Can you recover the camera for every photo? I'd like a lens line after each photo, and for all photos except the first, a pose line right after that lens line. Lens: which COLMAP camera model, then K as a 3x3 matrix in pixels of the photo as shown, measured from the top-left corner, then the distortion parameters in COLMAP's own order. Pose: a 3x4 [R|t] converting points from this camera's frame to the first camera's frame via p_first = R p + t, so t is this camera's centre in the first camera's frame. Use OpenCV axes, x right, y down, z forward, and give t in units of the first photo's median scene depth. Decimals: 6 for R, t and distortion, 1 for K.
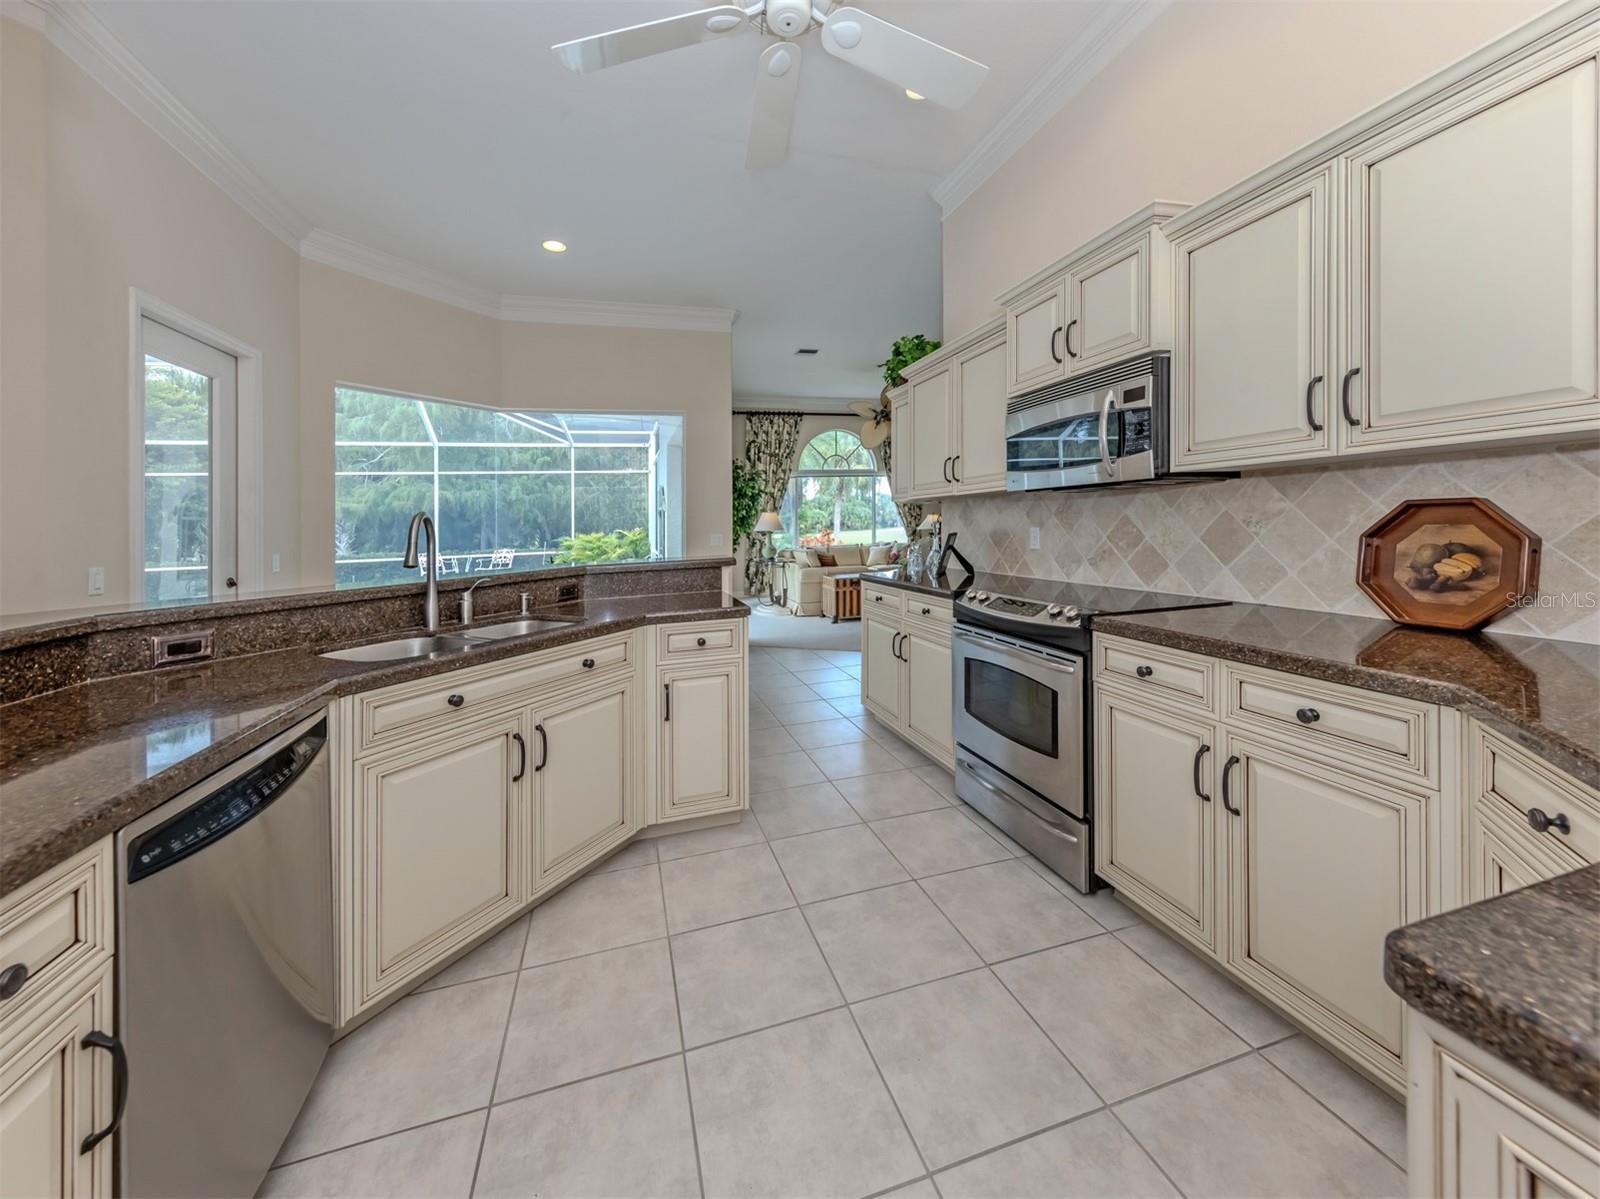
lens RADIAL K [[573.6, 0, 766.1], [0, 573.6, 512.8], [0, 0, 1]] dist [0.005689, -0.000702]
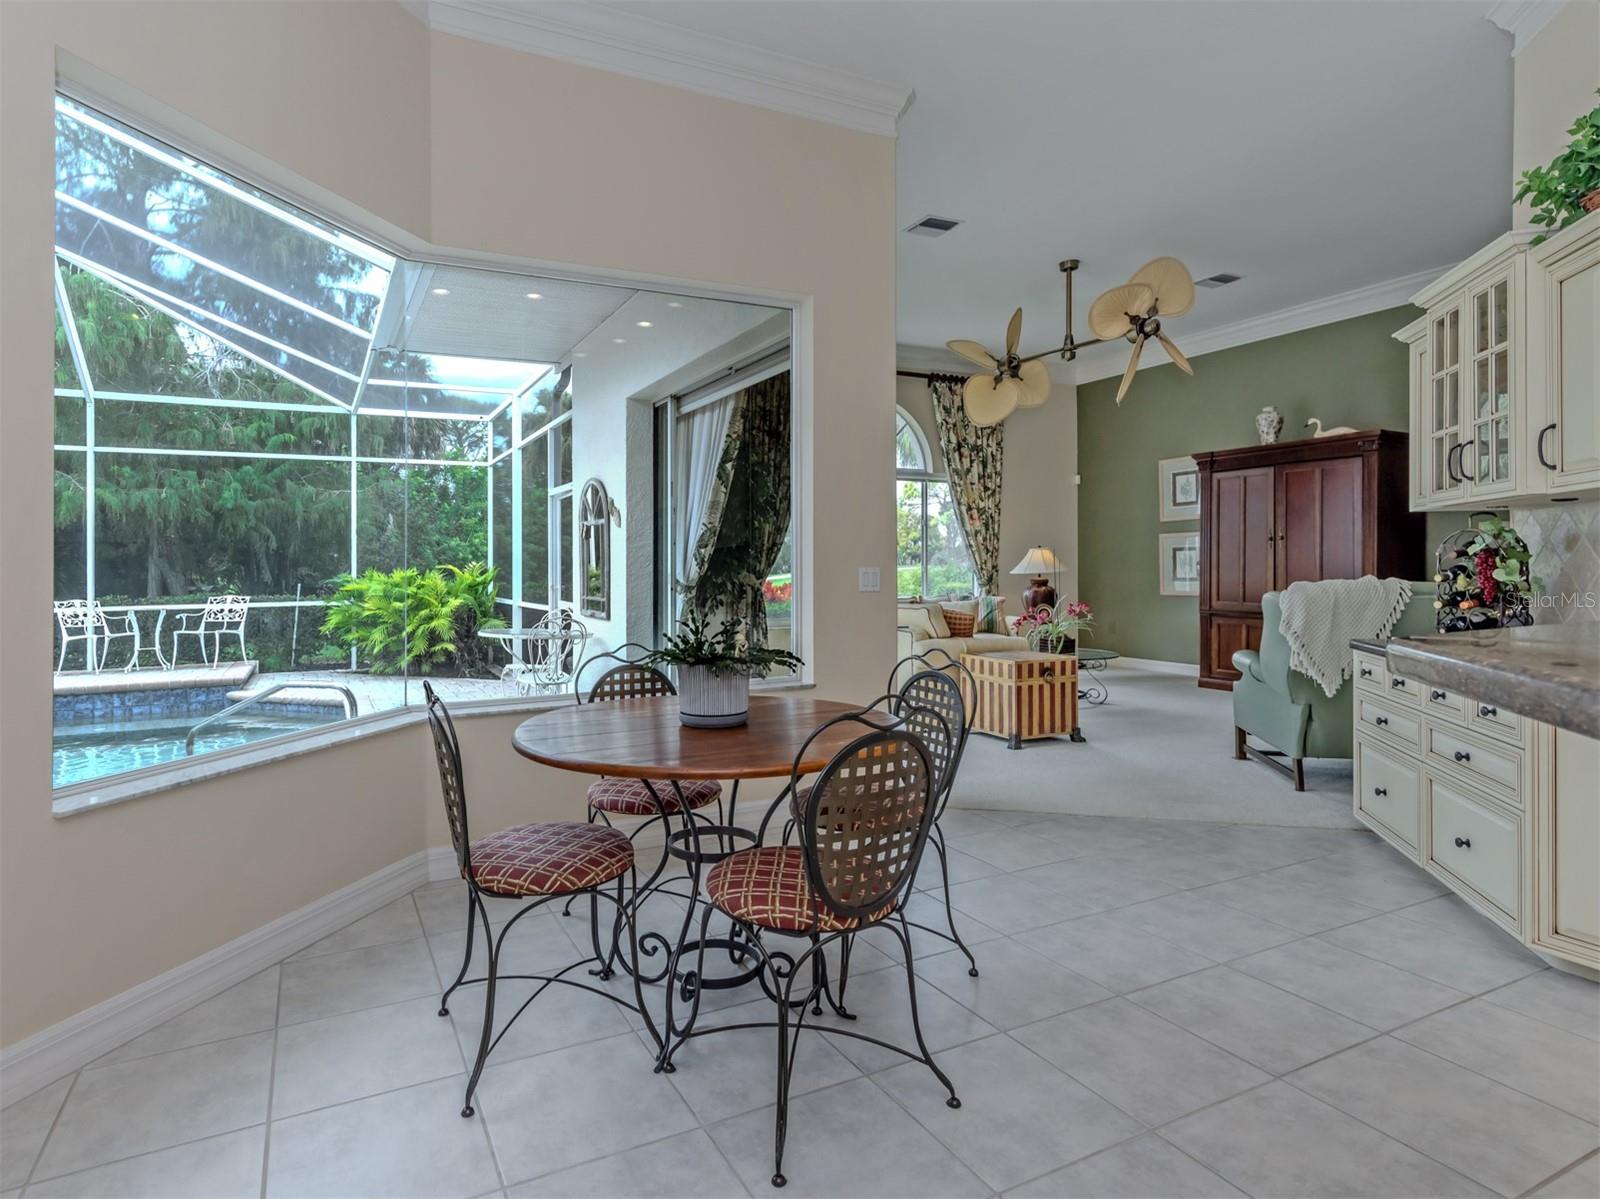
lens RADIAL K [[859.7, 0, 690.7], [0, 859.7, 577.0], [0, 0, 1]] dist [-0.001152, 0.000107]
pose [[0.989511, 0.019933, 0.143077, -0.281337], [-0.024290, 0.999291, 0.028769, 0.023571], [-0.142402, -0.031942, 0.989293, 0.279415]]
